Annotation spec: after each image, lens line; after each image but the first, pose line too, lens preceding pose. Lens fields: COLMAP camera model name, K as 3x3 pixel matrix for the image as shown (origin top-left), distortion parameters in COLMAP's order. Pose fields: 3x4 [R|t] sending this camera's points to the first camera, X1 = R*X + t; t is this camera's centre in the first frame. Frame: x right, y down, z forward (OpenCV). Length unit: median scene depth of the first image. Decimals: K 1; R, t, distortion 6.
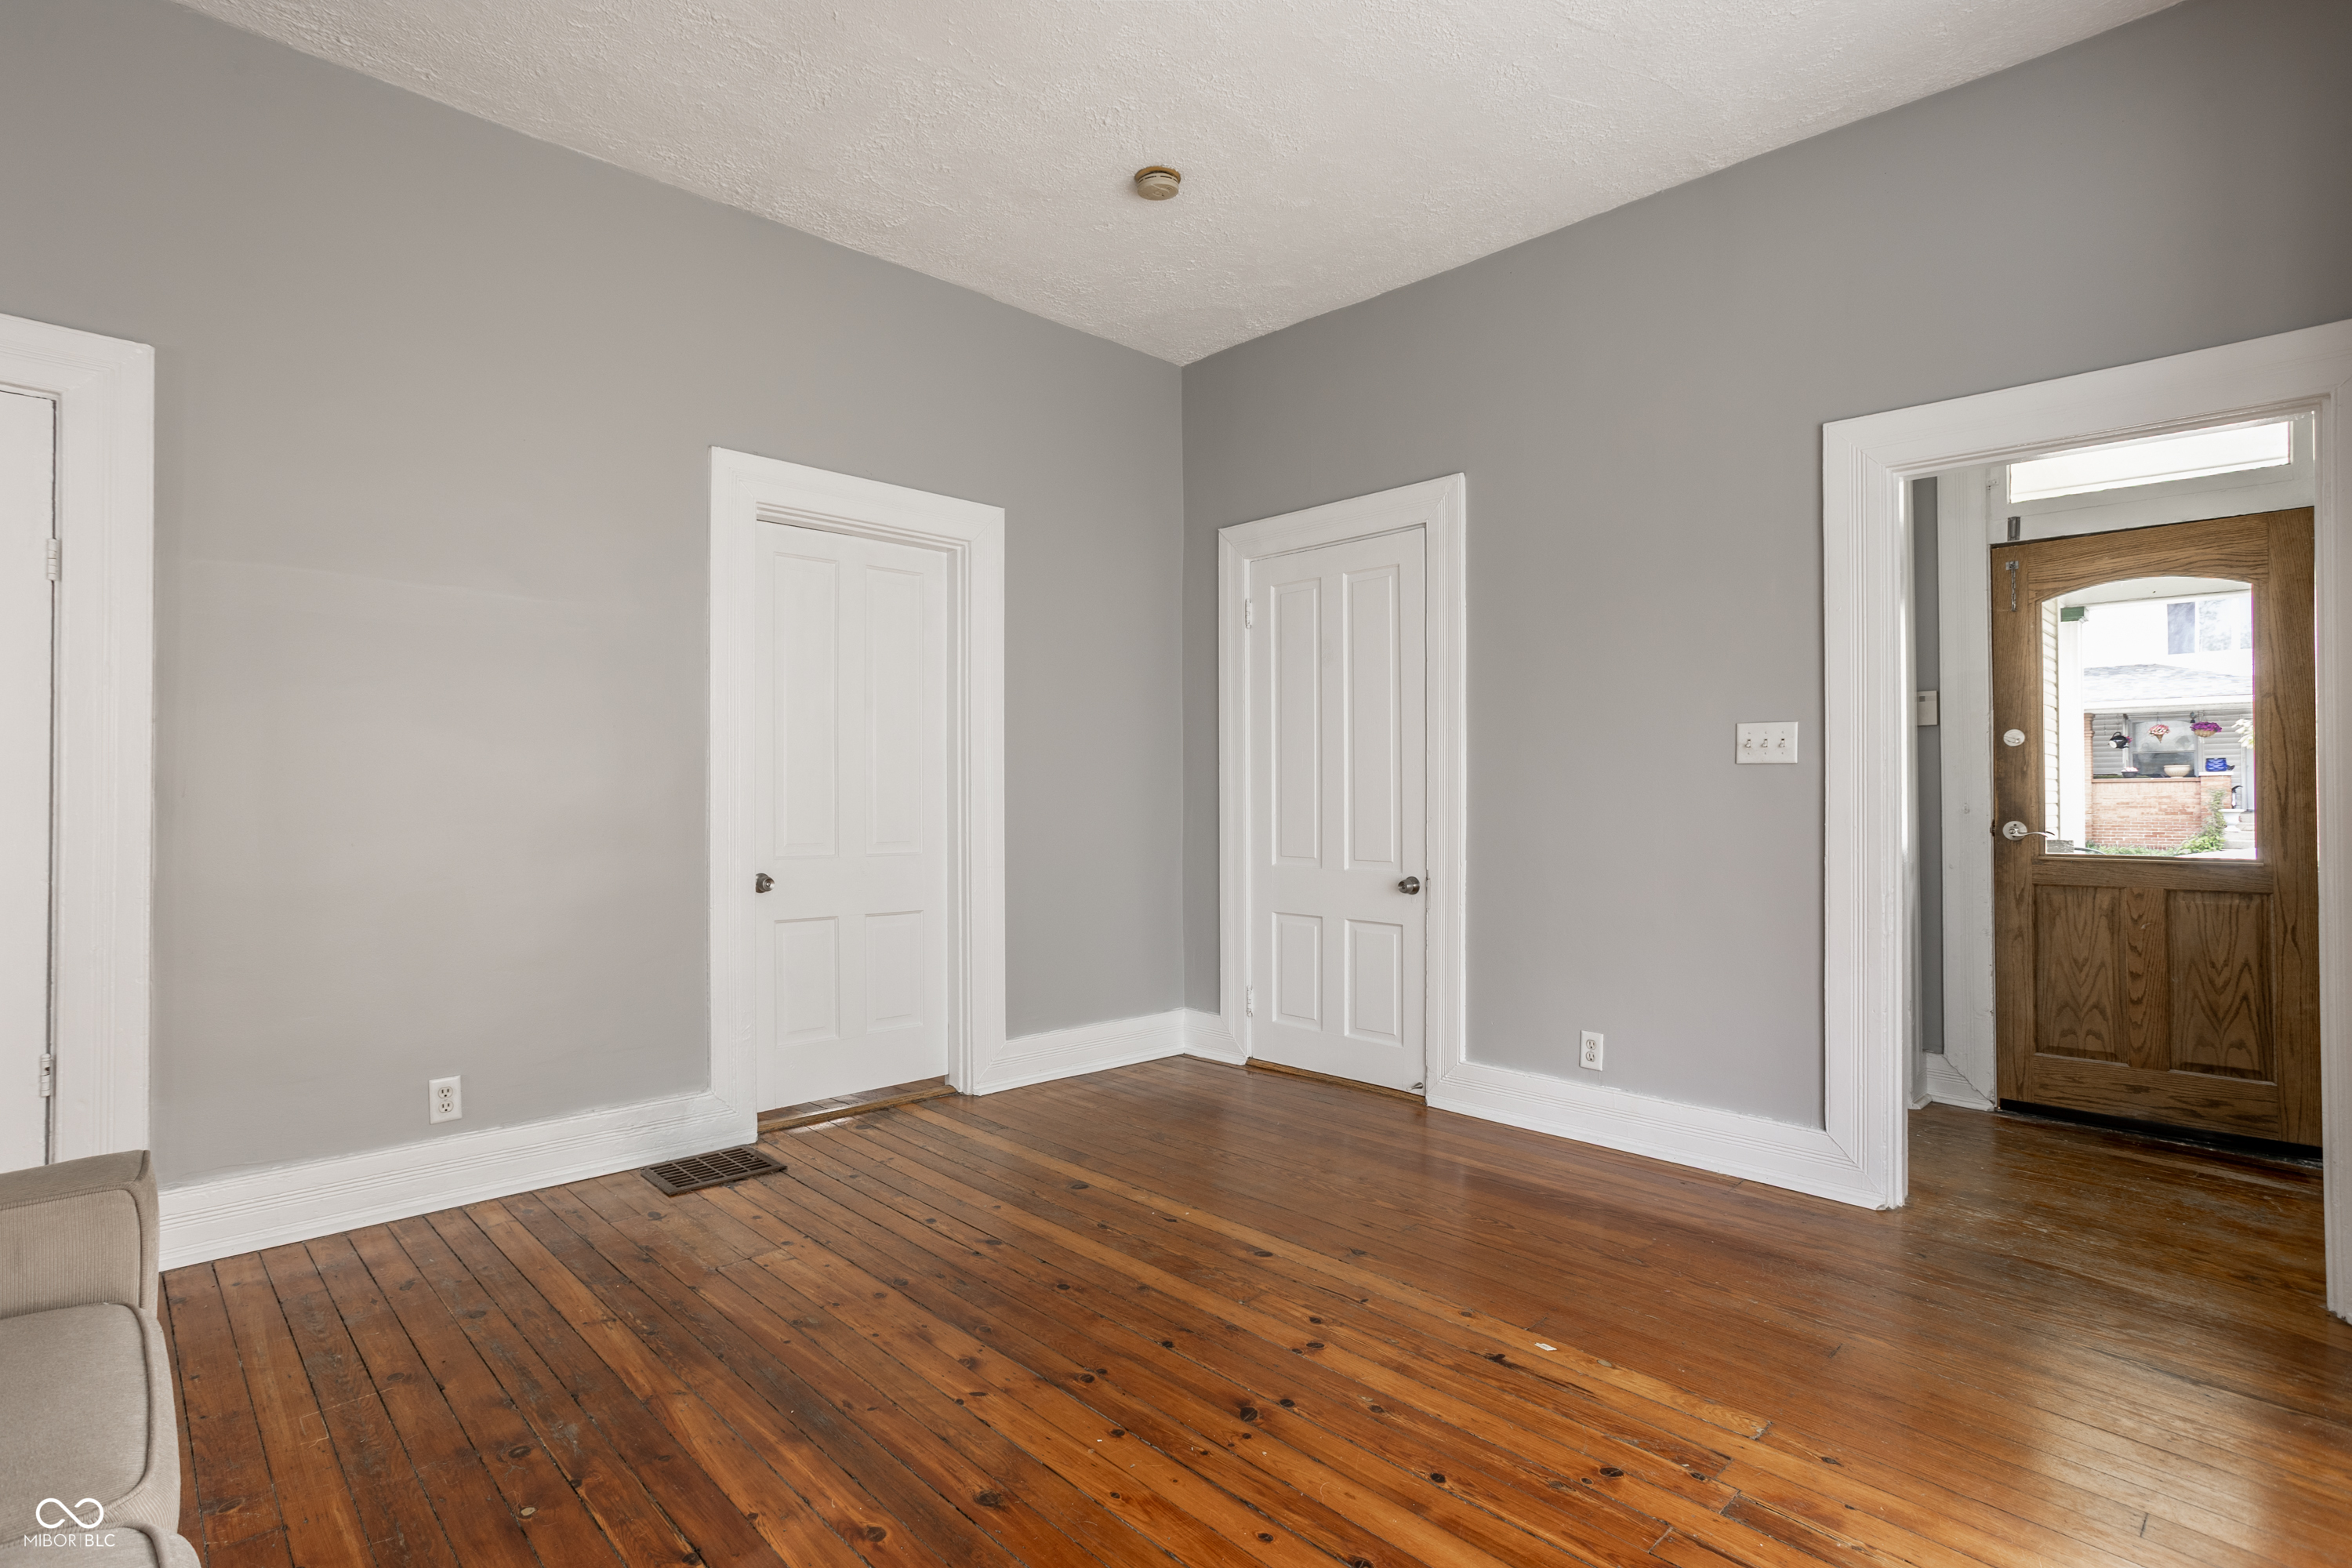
lens RADIAL K [[1130.0, 0, 1164.5], [0, 1130.0, 789.1], [0, 0, 1]] dist [-0.028672, 0.005021]
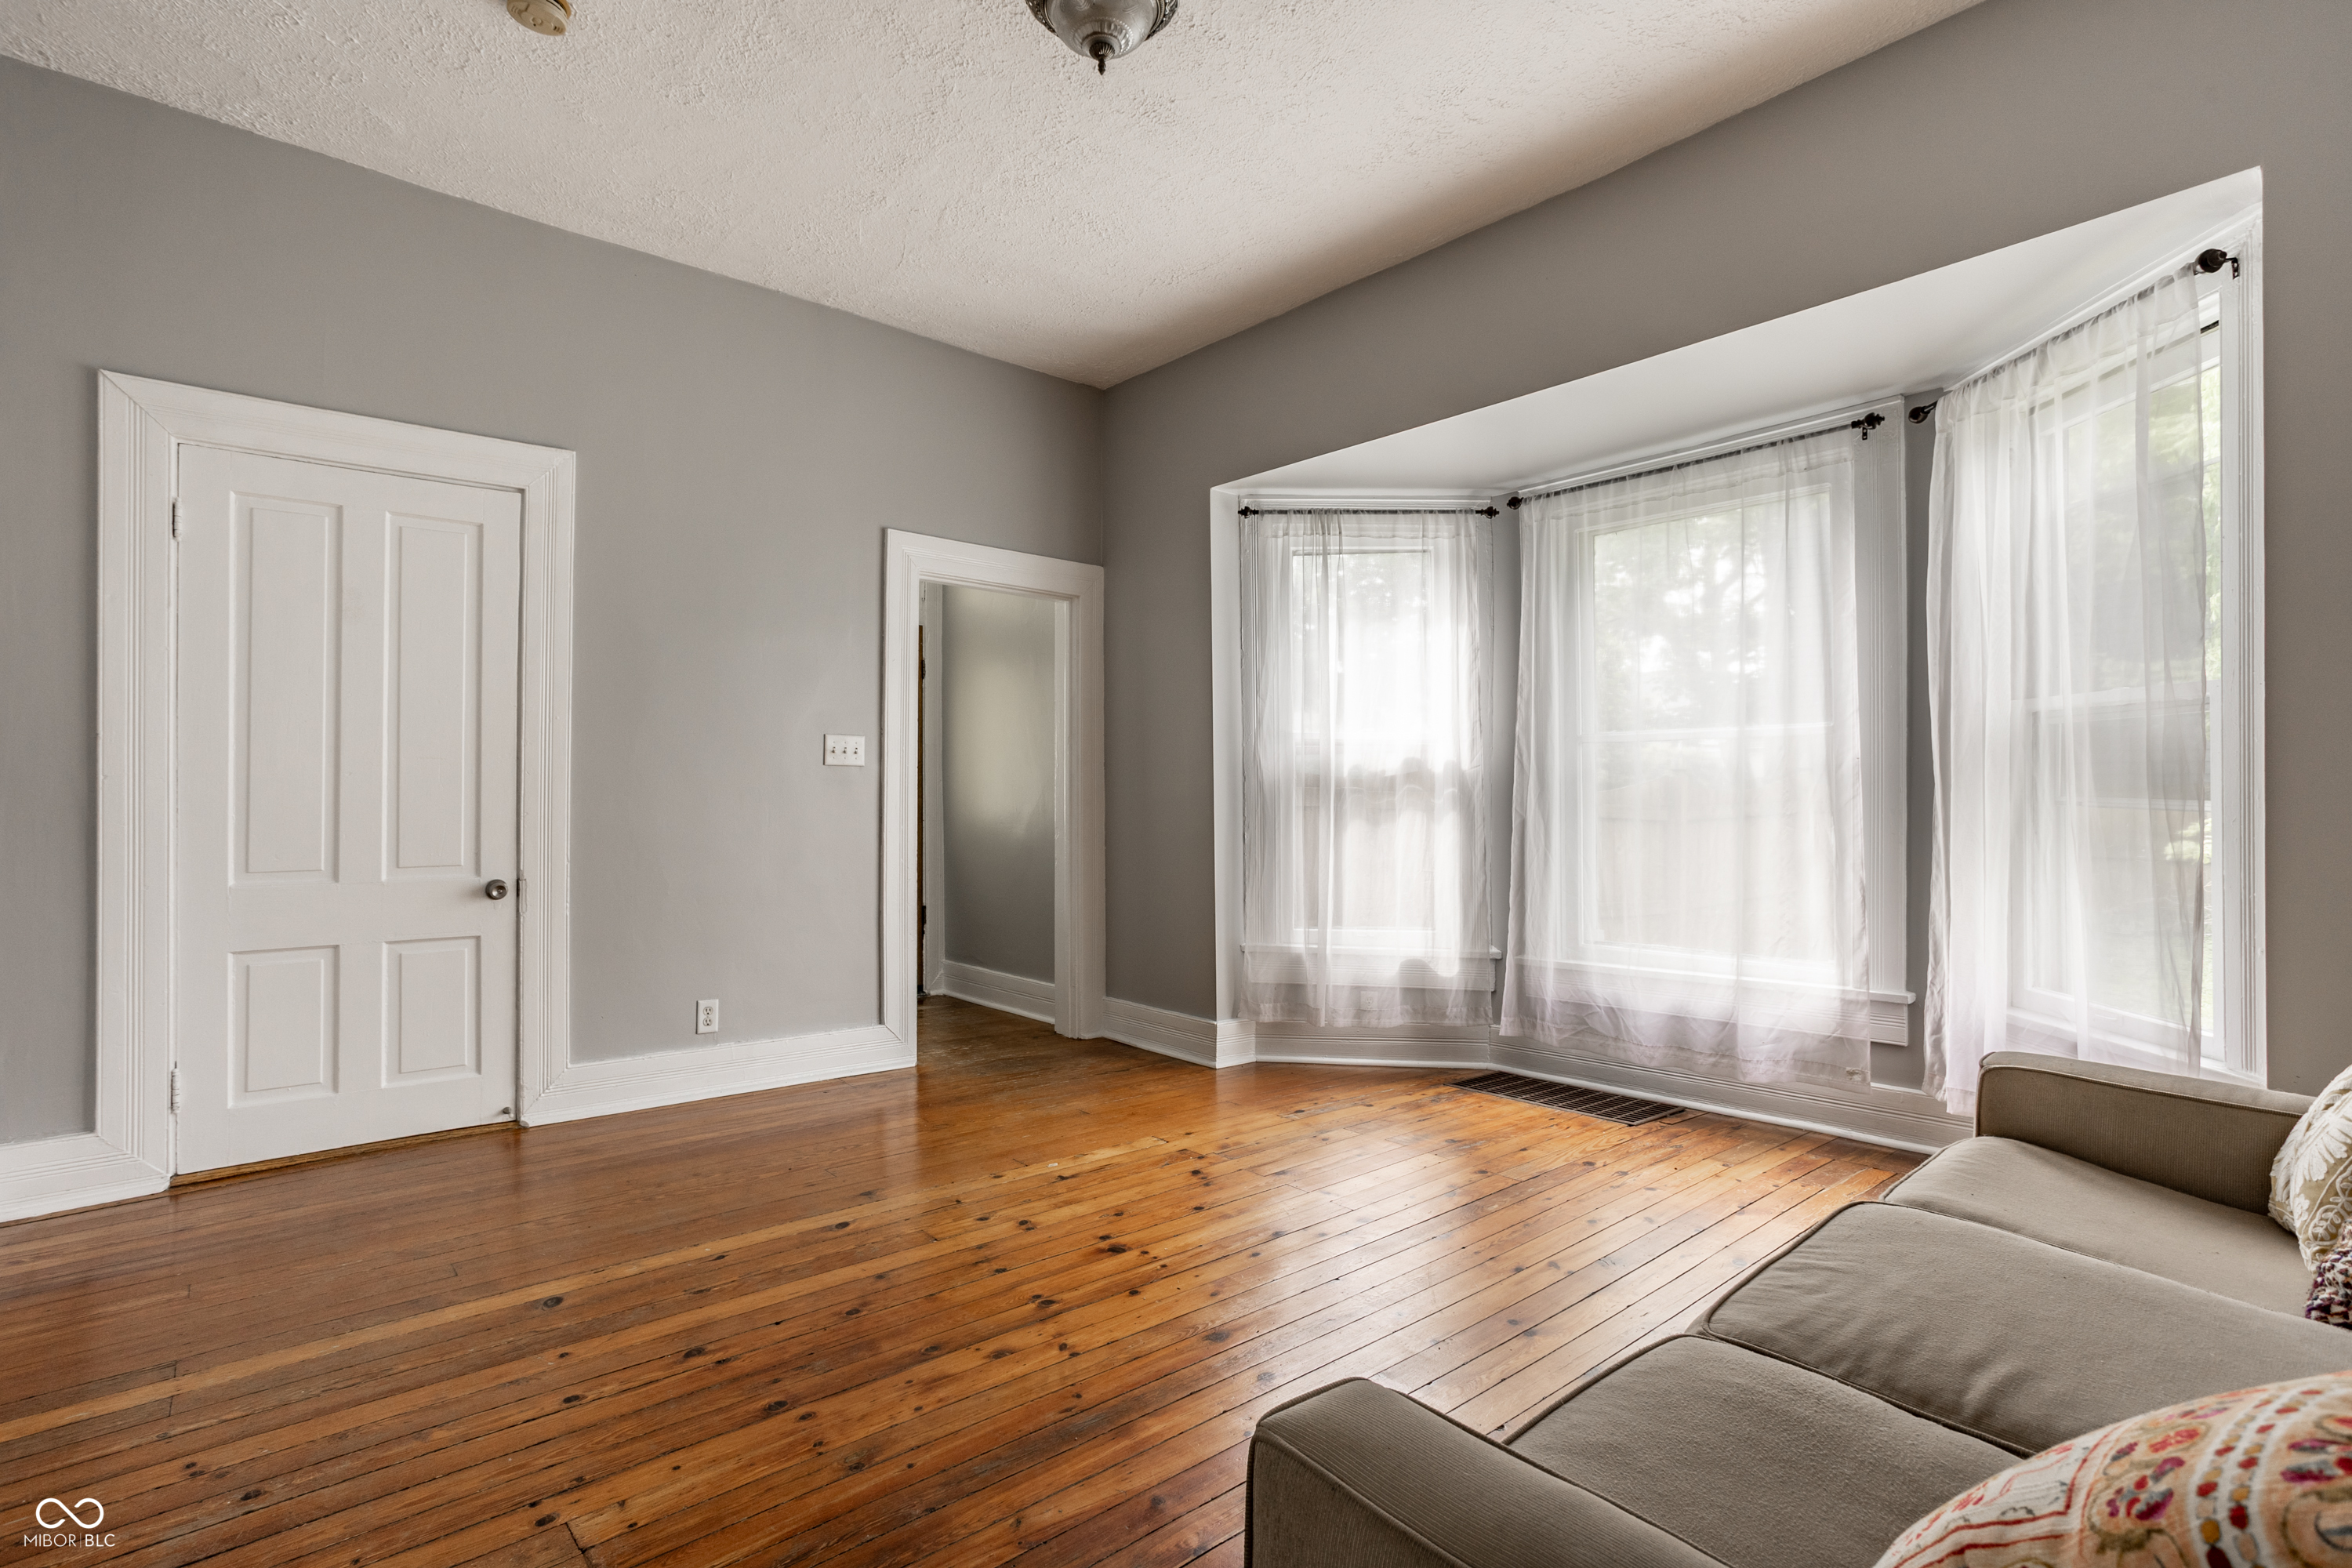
lens RADIAL K [[1130.0, 0, 1155.4], [0, 1130.0, 791.7], [0, 0, 1]] dist [-0.028672, 0.005021]
pose [[0.065885, -0.003918, 0.997820, -0.927612], [-0.011717, 0.999920, 0.004699, -0.002251], [-0.997758, -0.012001, 0.065834, 0.632029]]
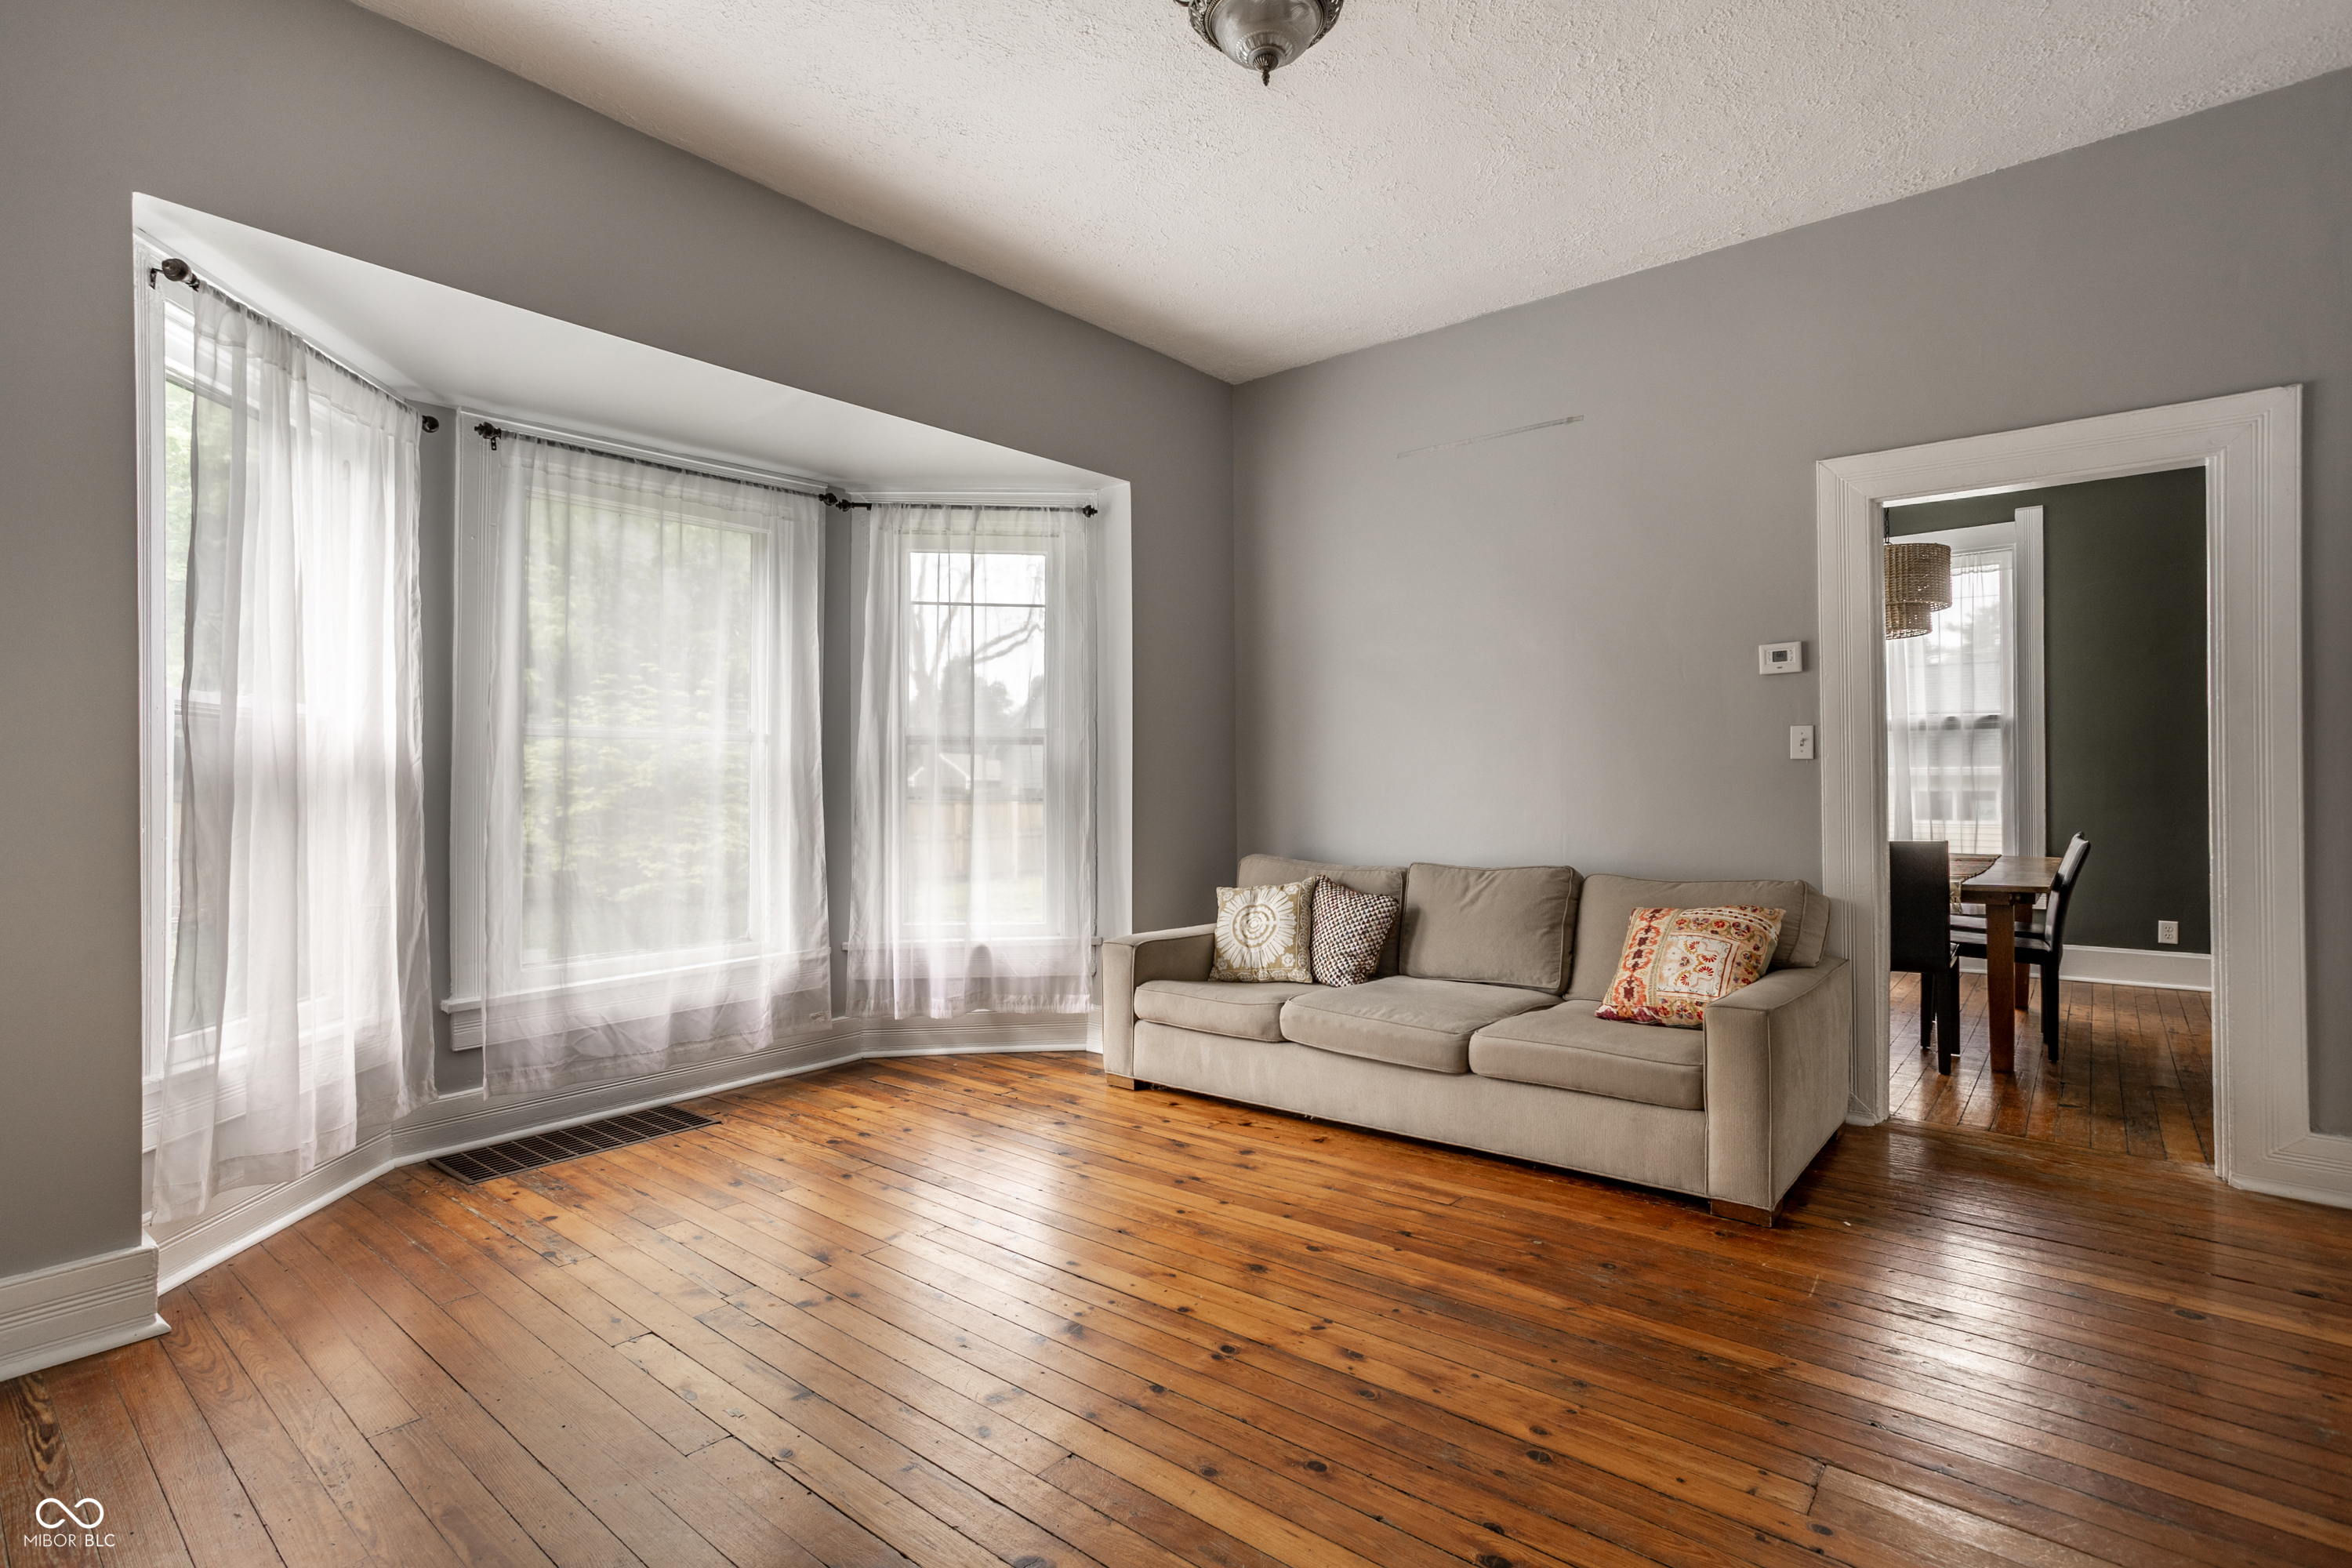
lens RADIAL K [[1130.0, 0, 1164.3], [0, 1130.0, 777.9], [0, 0, 1]] dist [-0.028672, 0.005021]
pose [[-0.994524, -0.000611, -0.104505, 0.076181], [0.001917, 0.999708, -0.024088, 0.016531], [0.104489, -0.024156, -0.994233, 1.571082]]
